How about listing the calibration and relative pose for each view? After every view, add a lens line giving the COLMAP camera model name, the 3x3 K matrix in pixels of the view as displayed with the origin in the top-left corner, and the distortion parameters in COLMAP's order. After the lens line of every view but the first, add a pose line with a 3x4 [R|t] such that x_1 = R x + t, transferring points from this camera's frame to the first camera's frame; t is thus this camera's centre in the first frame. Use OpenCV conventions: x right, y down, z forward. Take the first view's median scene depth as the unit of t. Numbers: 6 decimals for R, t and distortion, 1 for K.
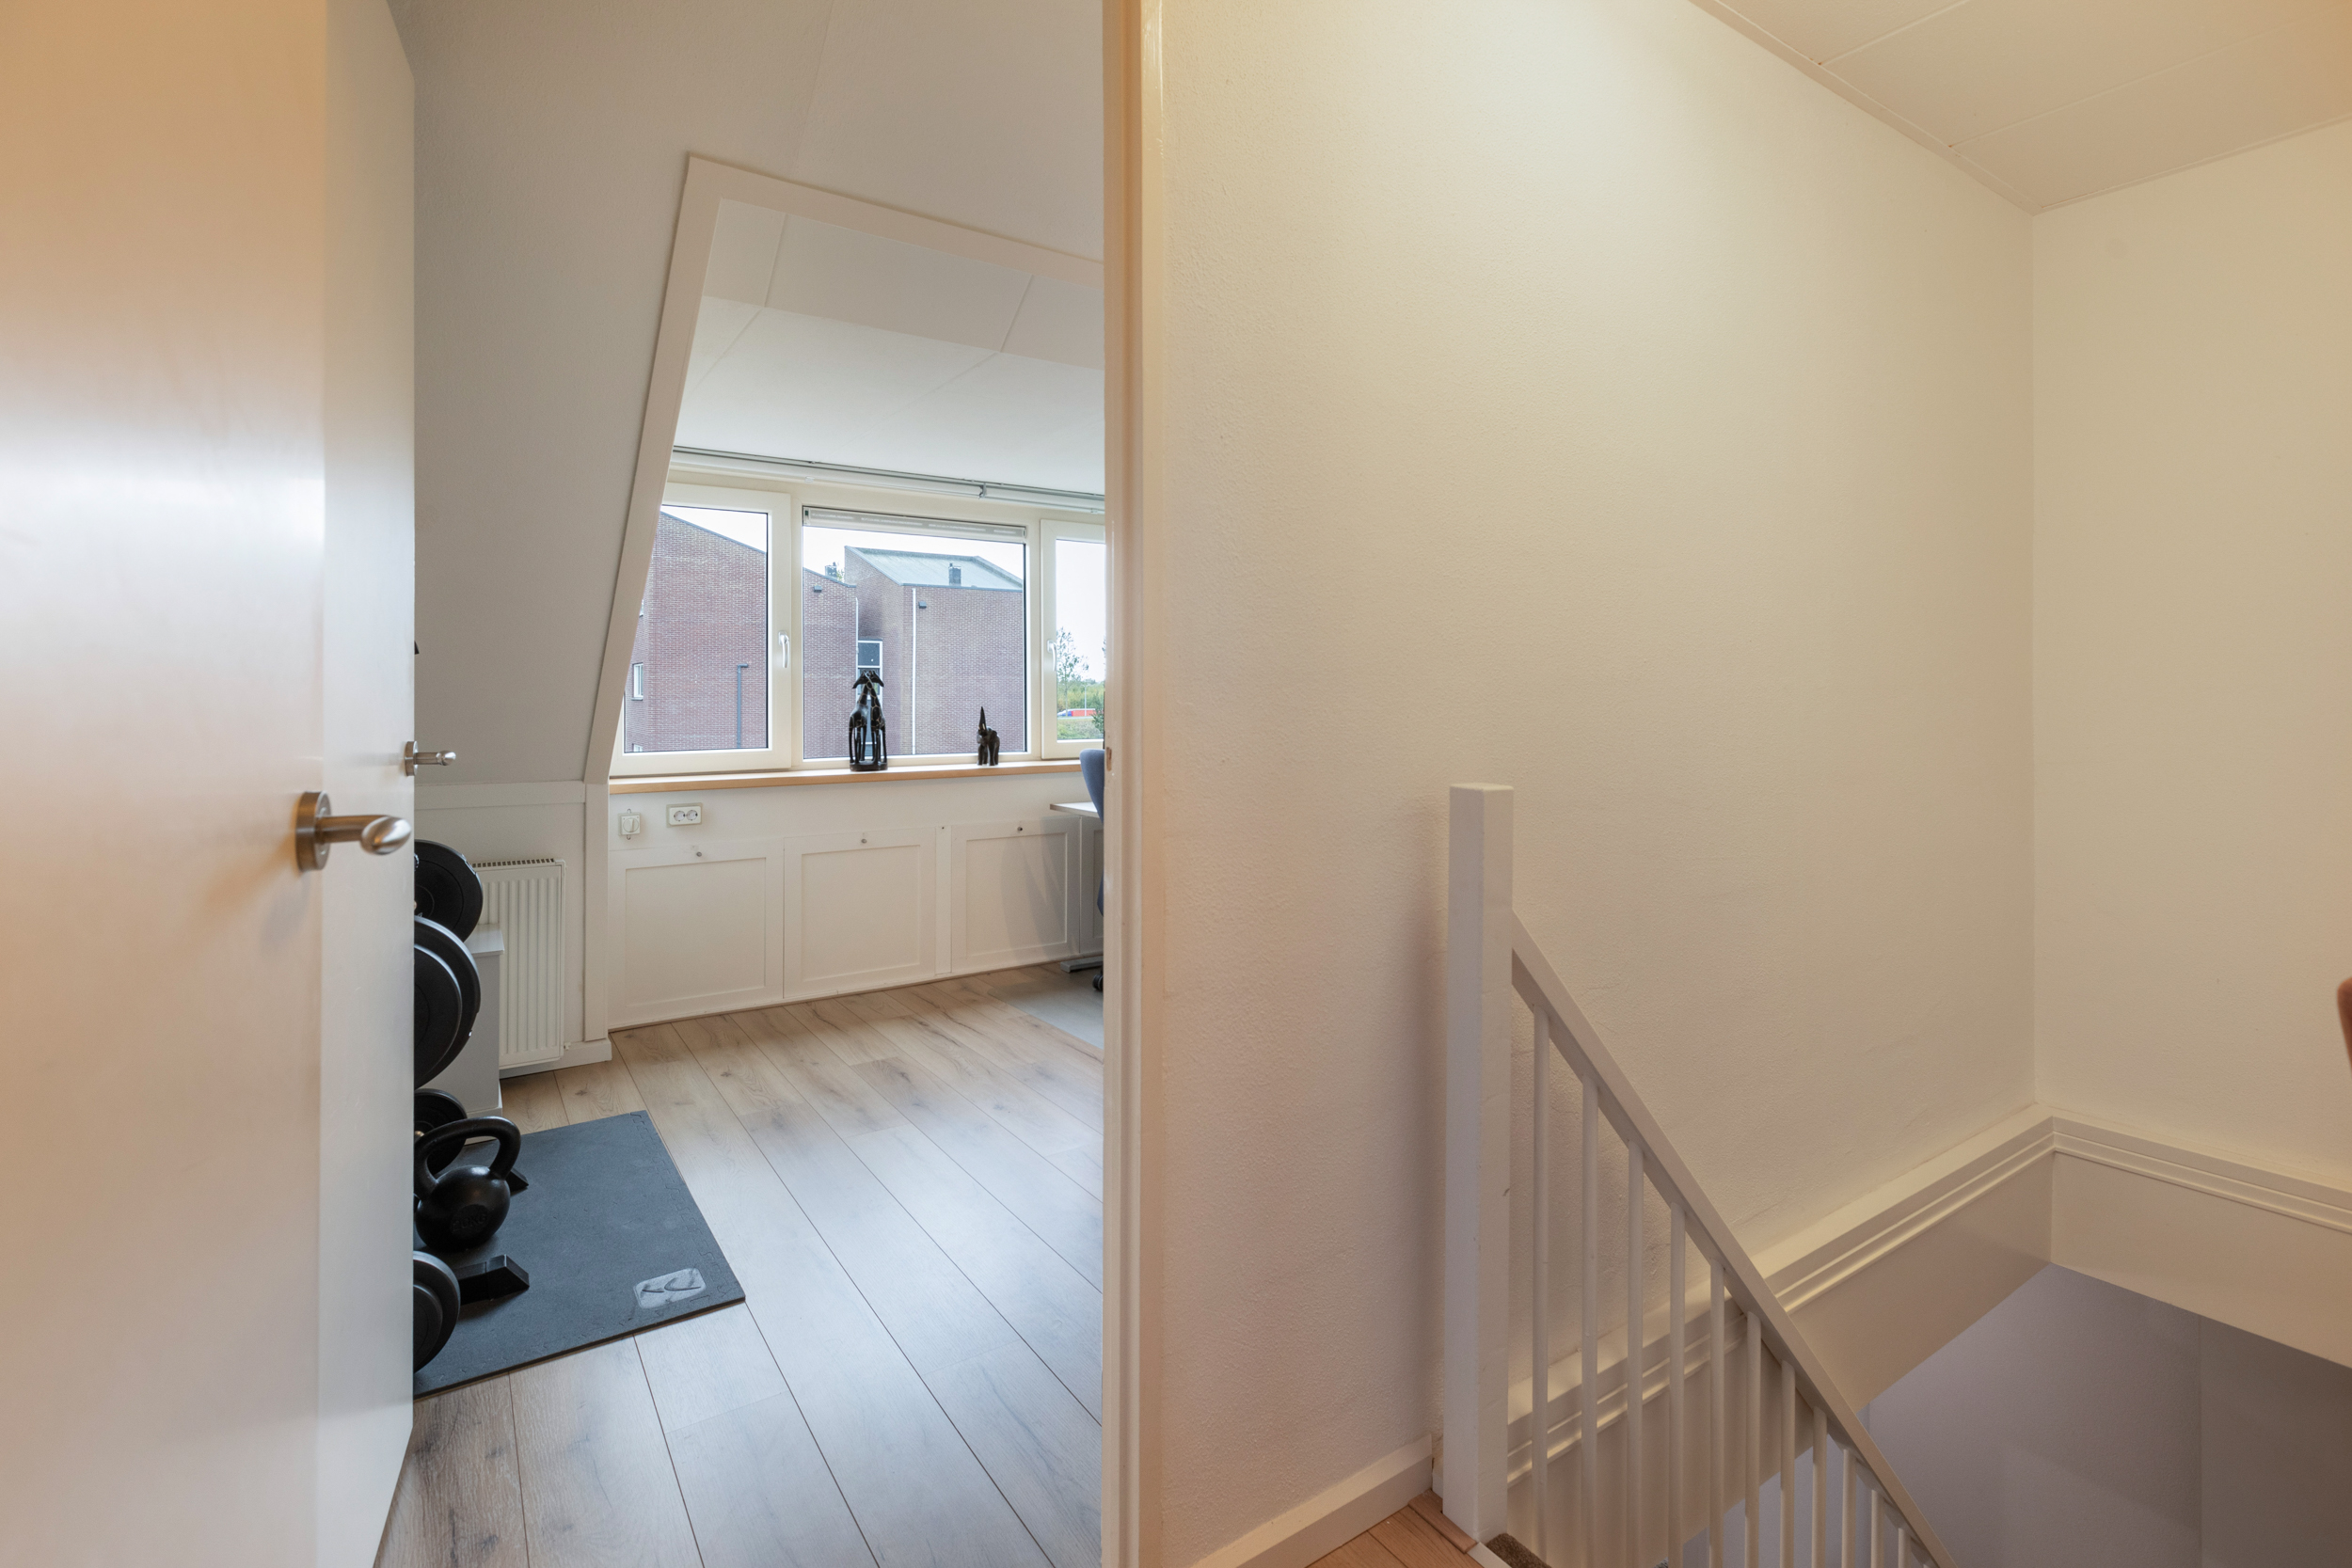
lens RADIAL K [[1059.2, 0, 1172.8], [0, 1059.2, 698.6], [0, 0, 1]] dist [-0.000373, 0.000020]
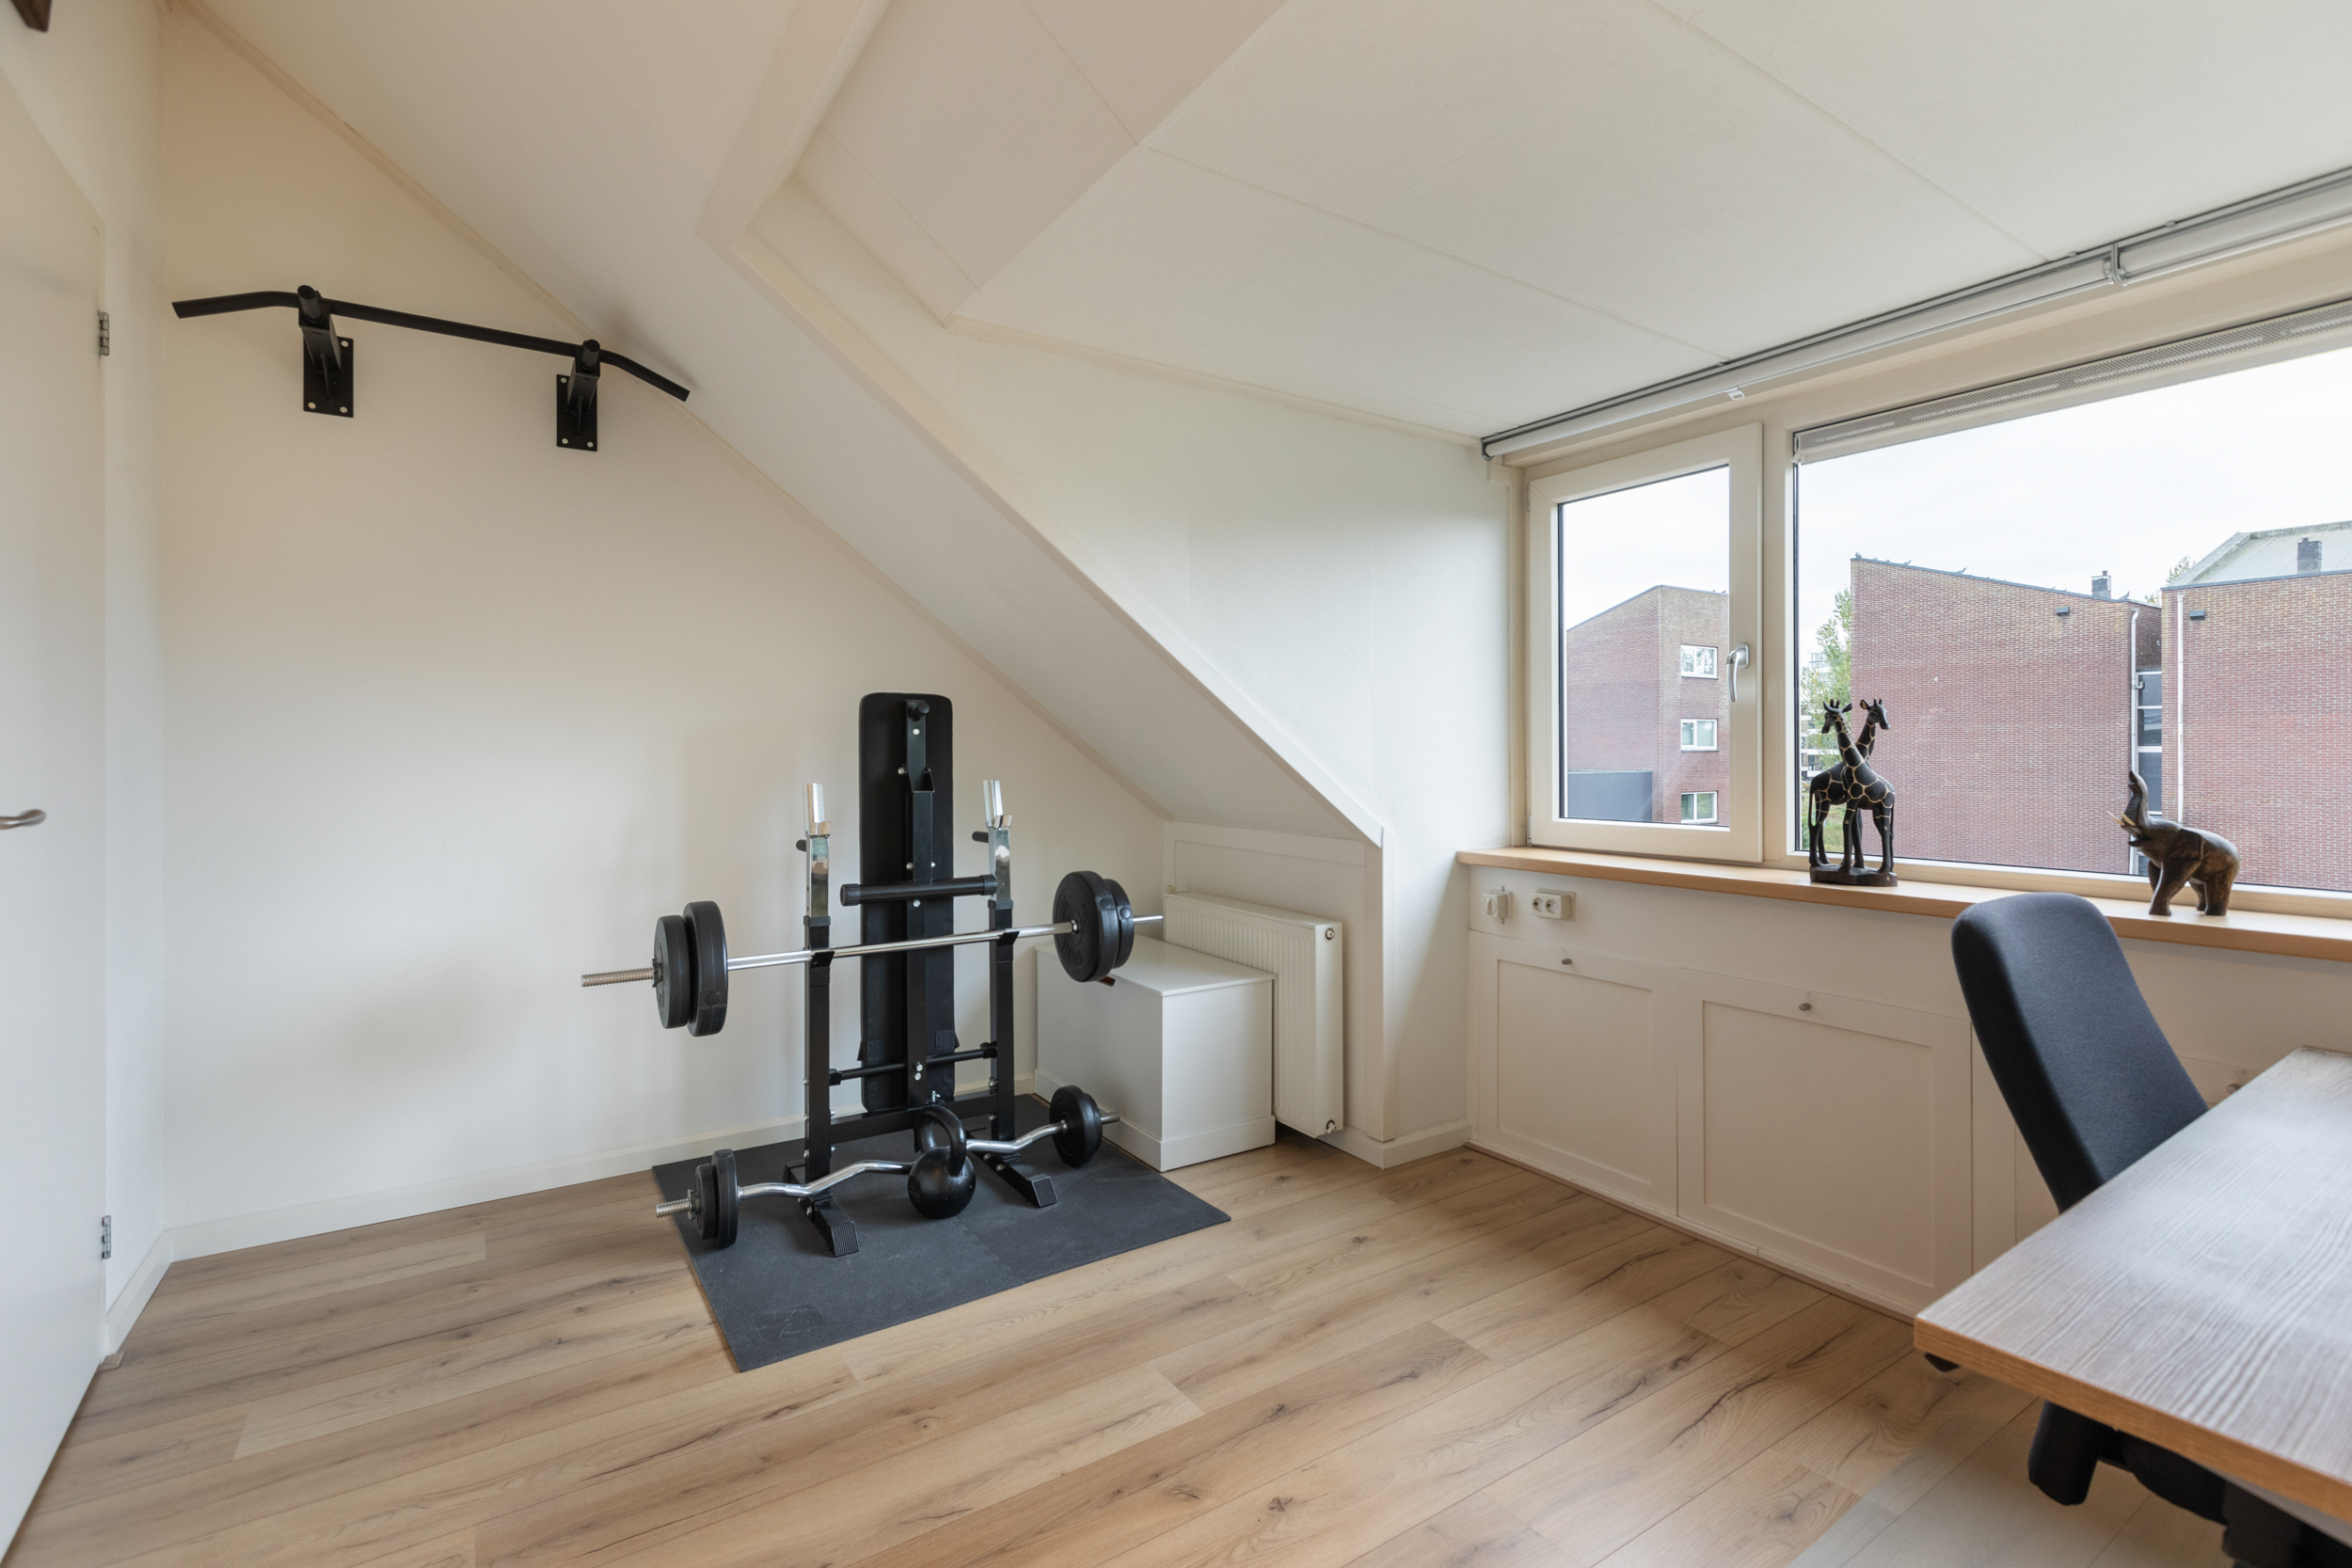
lens RADIAL K [[1062.5, 0, 1169.7], [0, 1062.5, 747.0], [0, 0, 1]] dist [0.001630, 0.000240]
pose [[-0.012682, 0.000523, -0.999919, 0.277500], [0.002257, 0.999997, 0.000495, -0.003208], [0.999917, -0.002250, -0.012683, 0.686494]]
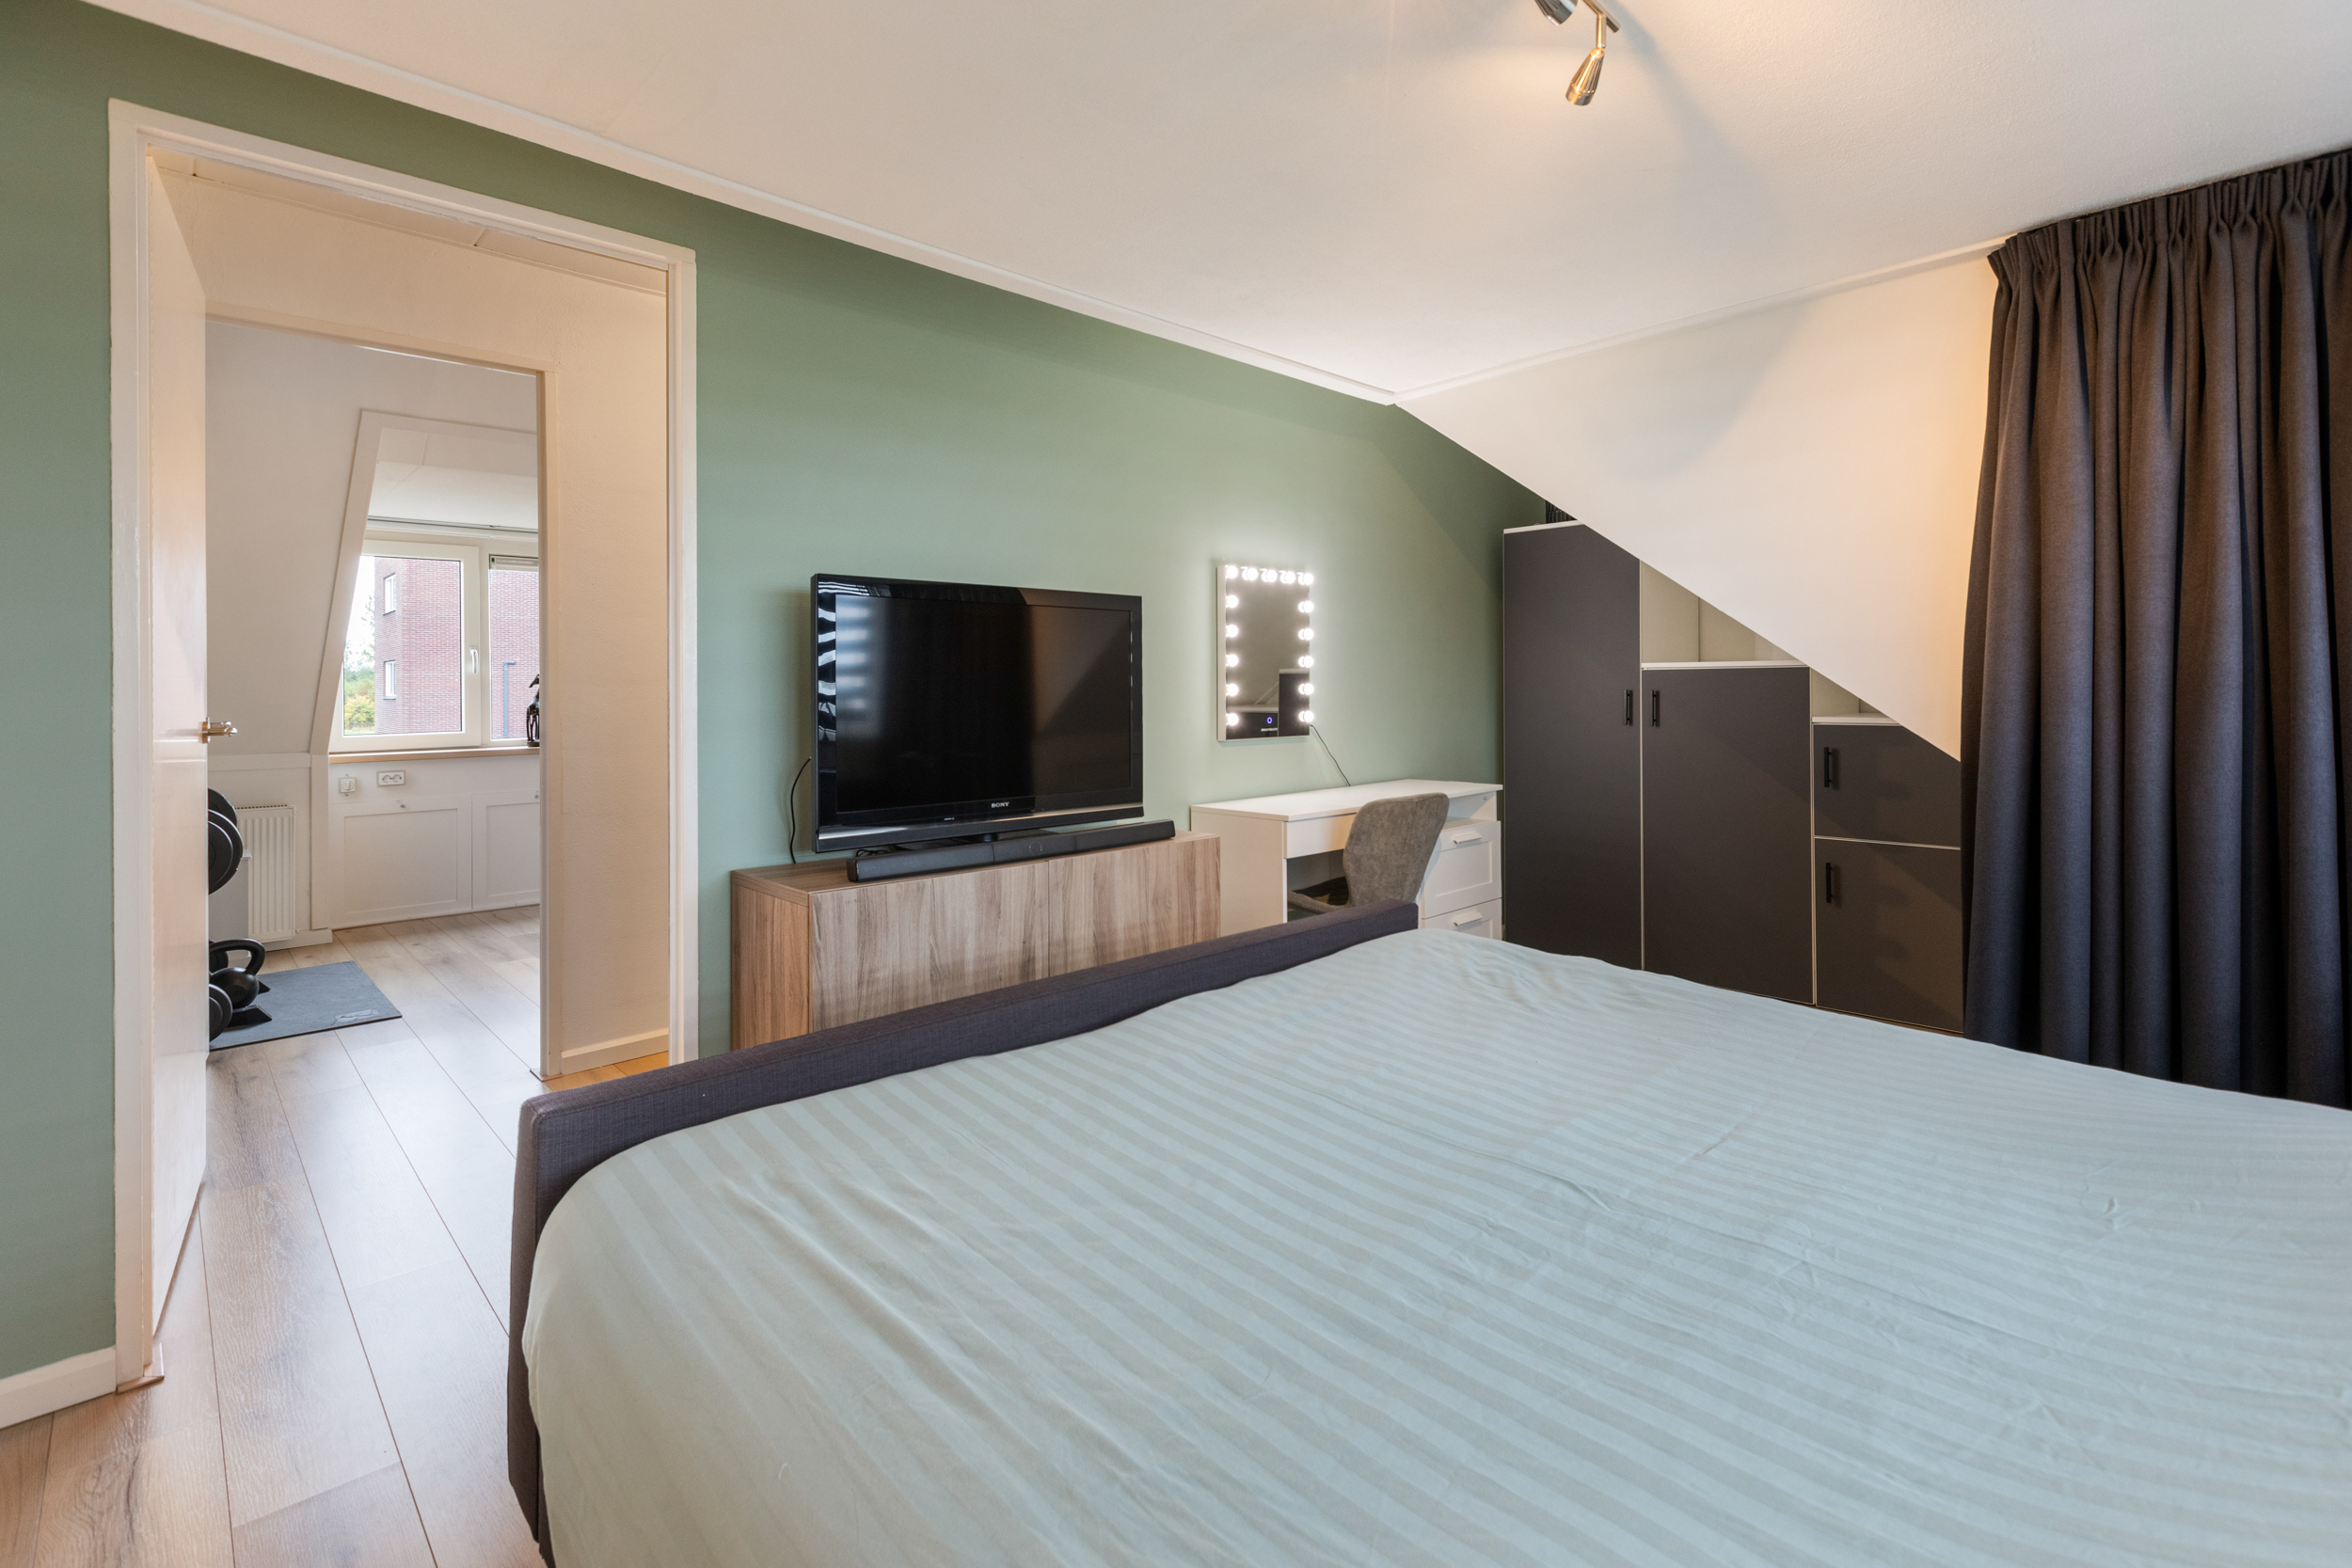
lens RADIAL K [[1070.3, 0, 1179.4], [0, 1070.3, 678.1], [0, 0, 1]] dist [0.000267, -0.000056]
pose [[0.986422, -0.011565, 0.163822, 0.320960], [0.013125, 0.999878, -0.008439, 0.001753], [-0.163704, 0.010475, 0.986454, -0.543676]]
